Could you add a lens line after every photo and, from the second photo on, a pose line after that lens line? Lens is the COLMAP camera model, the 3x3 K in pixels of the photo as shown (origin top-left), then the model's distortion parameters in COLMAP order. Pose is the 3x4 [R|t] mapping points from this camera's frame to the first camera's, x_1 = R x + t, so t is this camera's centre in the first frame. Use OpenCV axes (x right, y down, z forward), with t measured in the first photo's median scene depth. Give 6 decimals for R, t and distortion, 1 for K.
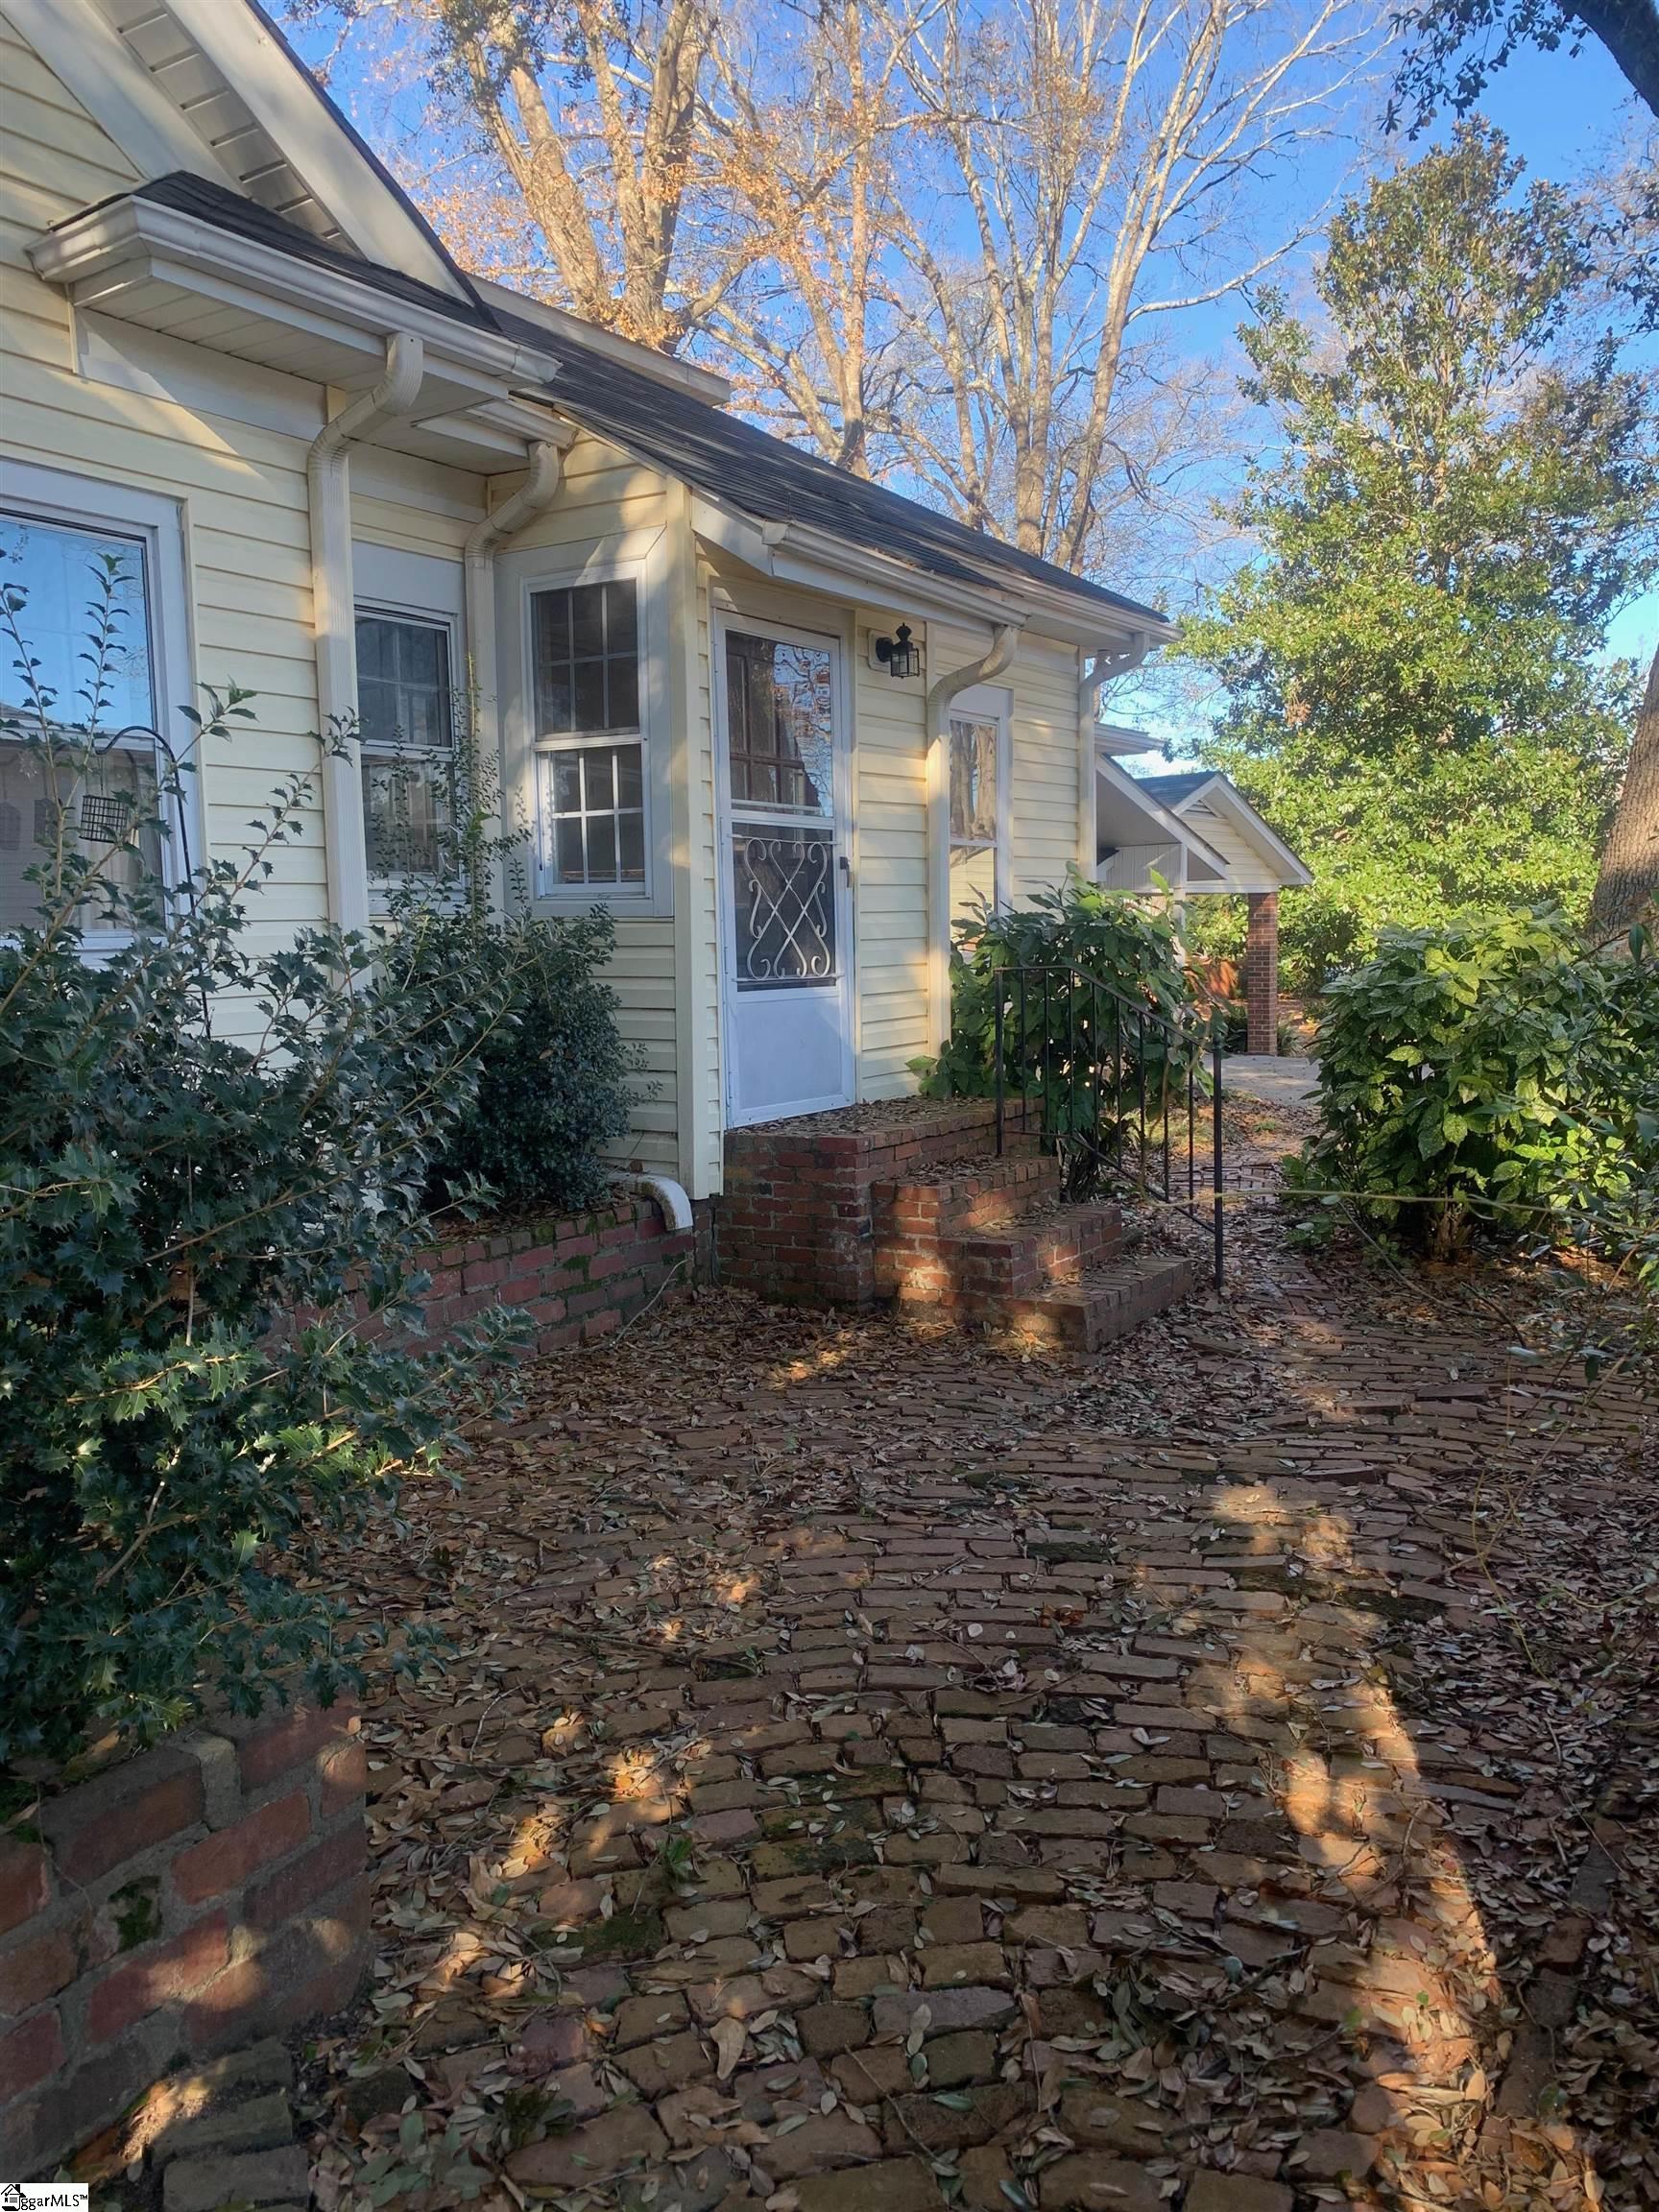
lens RADIAL K [[1687.5, 0, 841.1], [0, 1687.5, 1111.1], [0, 0, 1]] dist [0.010920, -0.020398]
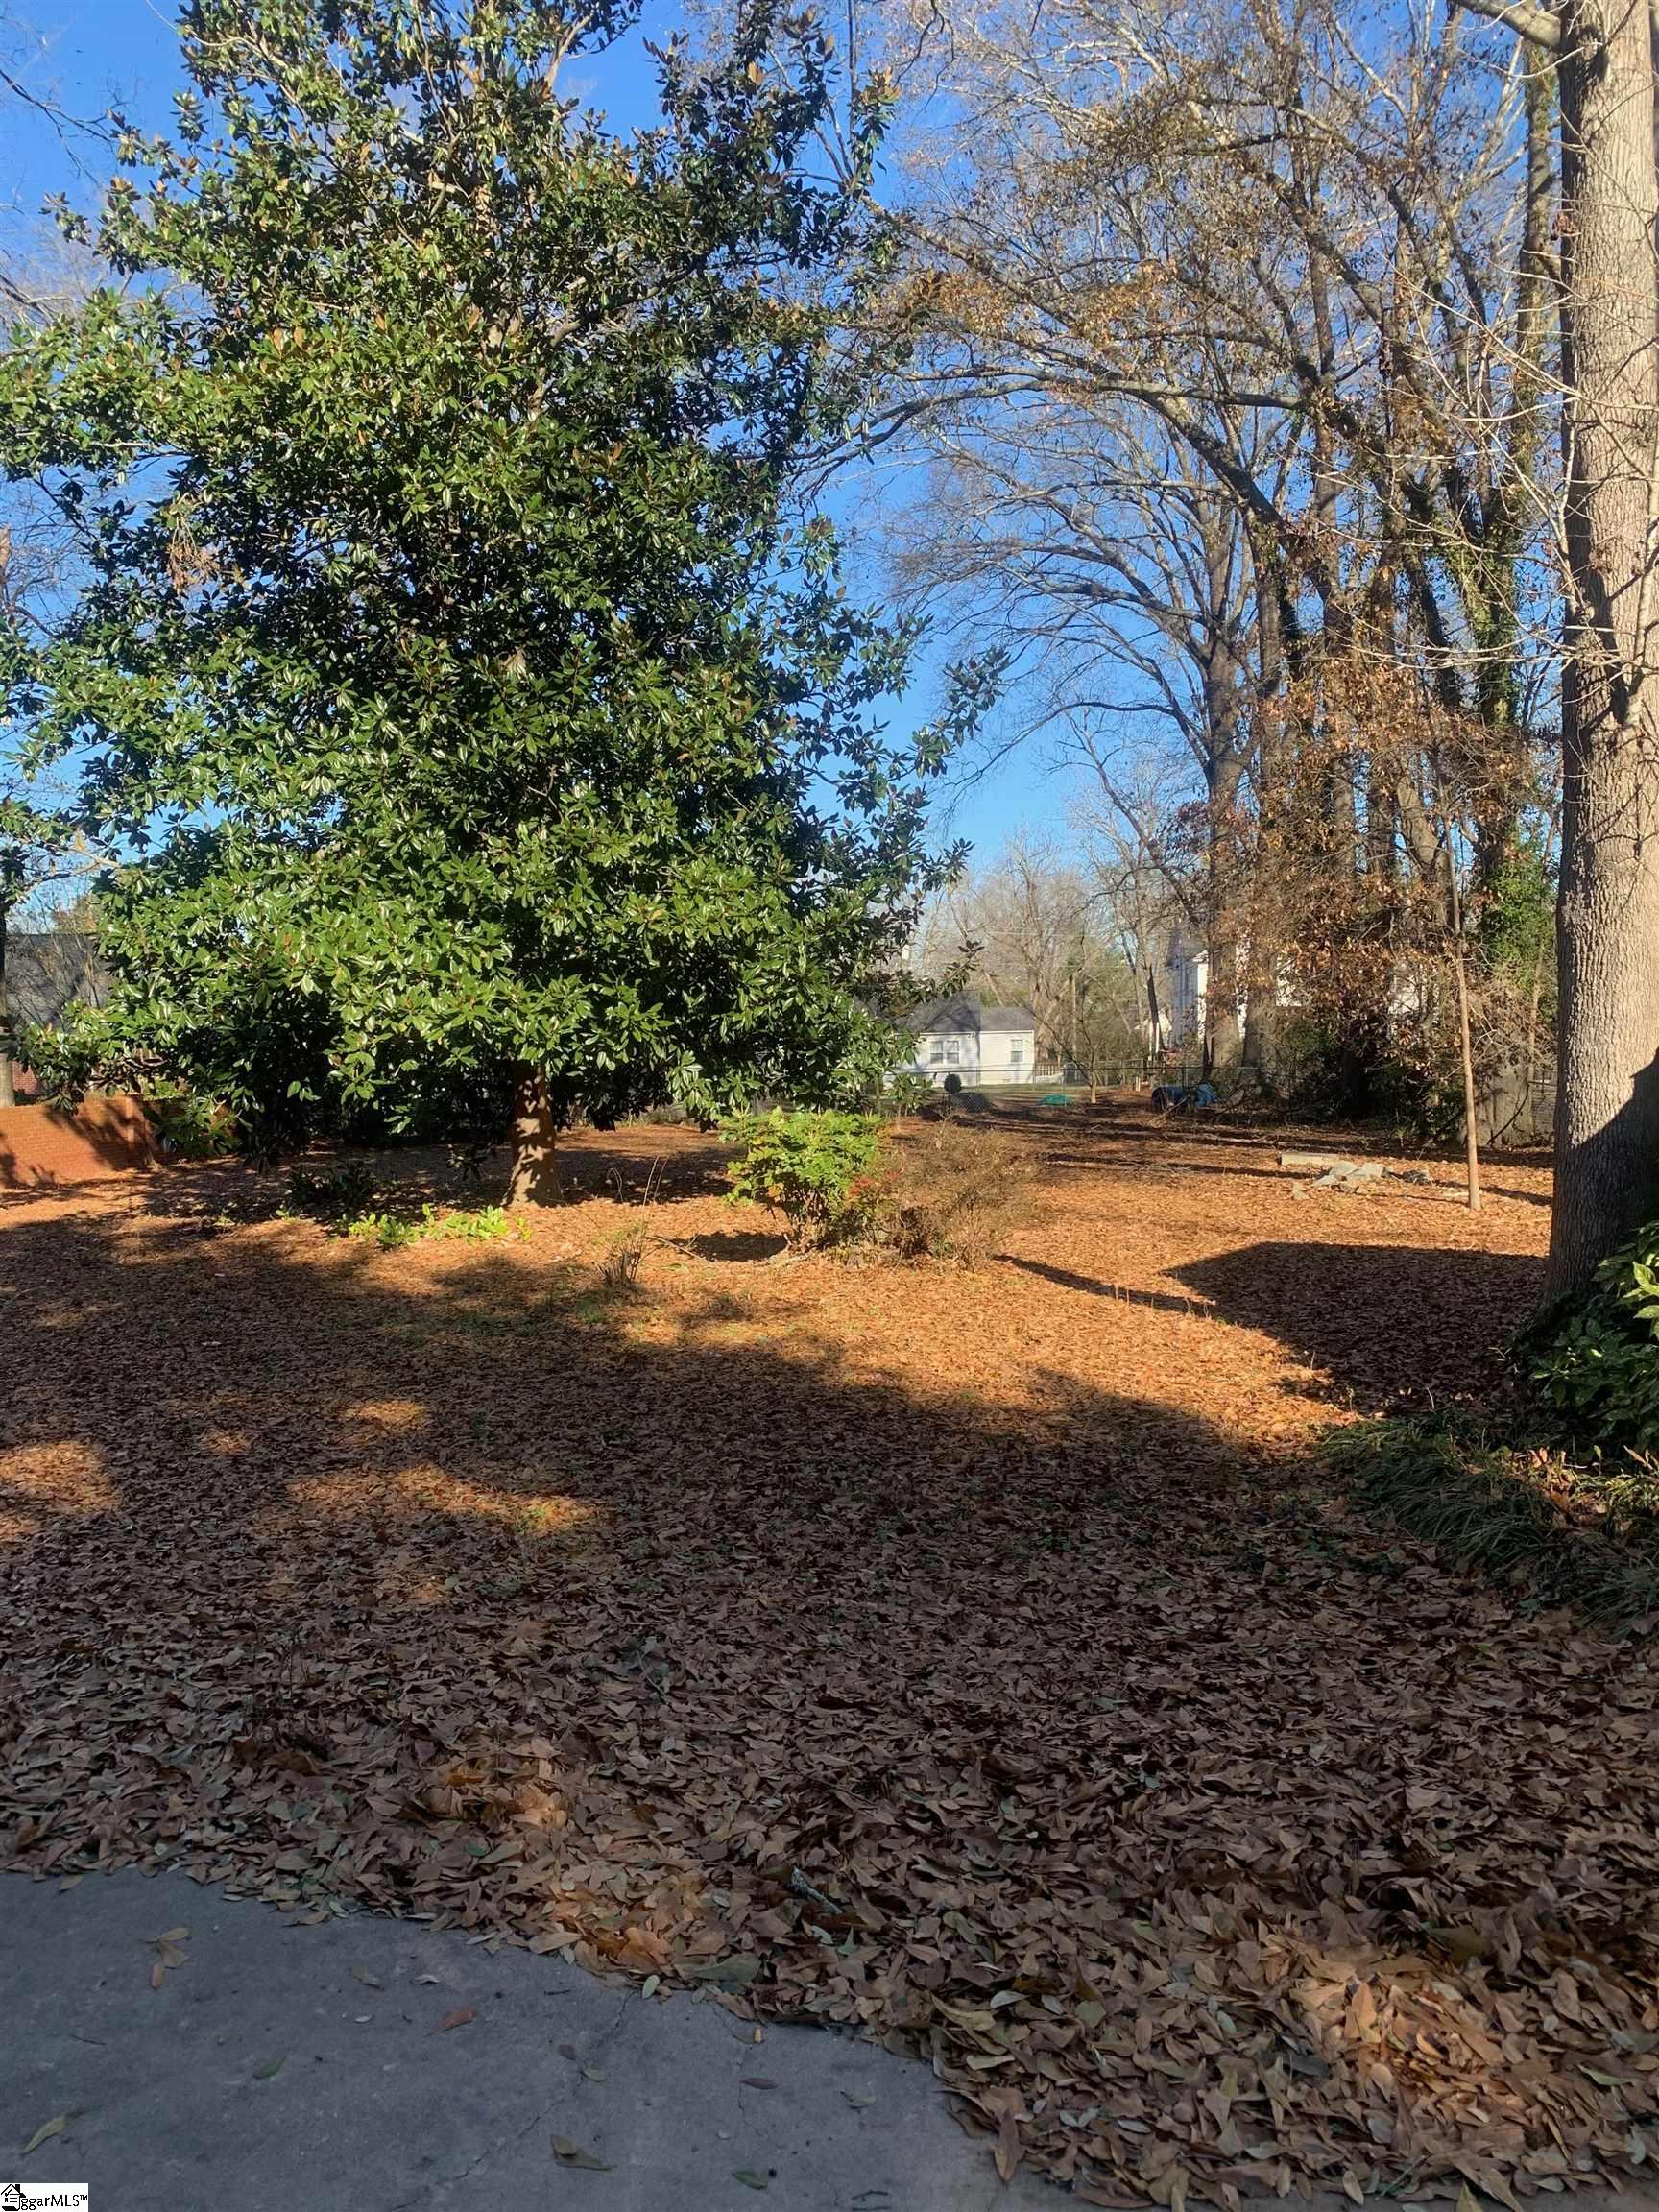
lens RADIAL K [[1687.5, 0, 834.4], [0, 1687.5, 1105.5], [0, 0, 1]] dist [0.010920, -0.020398]
pose [[0.877032, -0.014879, 0.480202, 0.203443], [0.052919, 0.996430, -0.065777, -0.049834], [-0.477509, 0.083100, 0.874688, 0.534396]]
